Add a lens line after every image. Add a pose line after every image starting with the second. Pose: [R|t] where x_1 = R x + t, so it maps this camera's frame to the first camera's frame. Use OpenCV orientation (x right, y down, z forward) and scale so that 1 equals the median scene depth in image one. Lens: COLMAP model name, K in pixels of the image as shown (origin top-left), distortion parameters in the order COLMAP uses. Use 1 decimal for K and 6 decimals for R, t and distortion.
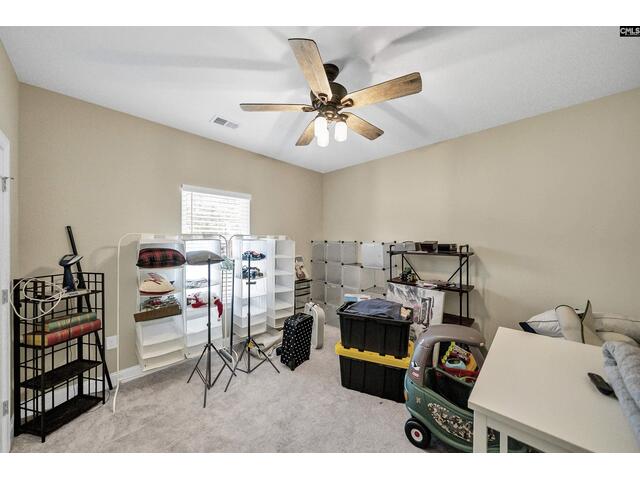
lens RADIAL K [[227.1, 0, 318.8], [0, 227.1, 240.9], [0, 0, 1]] dist [-0.008253, -0.000172]
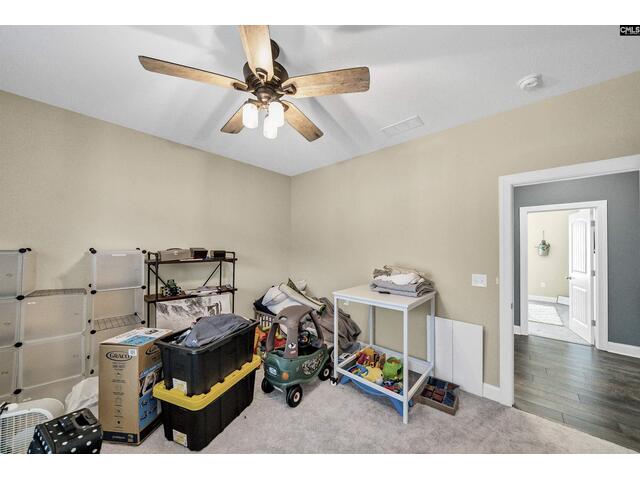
lens RADIAL K [[227.1, 0, 319.1], [0, 227.1, 244.1], [0, 0, 1]] dist [-0.008253, -0.000172]
pose [[-0.053212, 0.012418, 0.998506, -0.553426], [-0.001907, 0.999920, -0.012537, -0.003508], [-0.998581, -0.002571, -0.053184, 0.588984]]
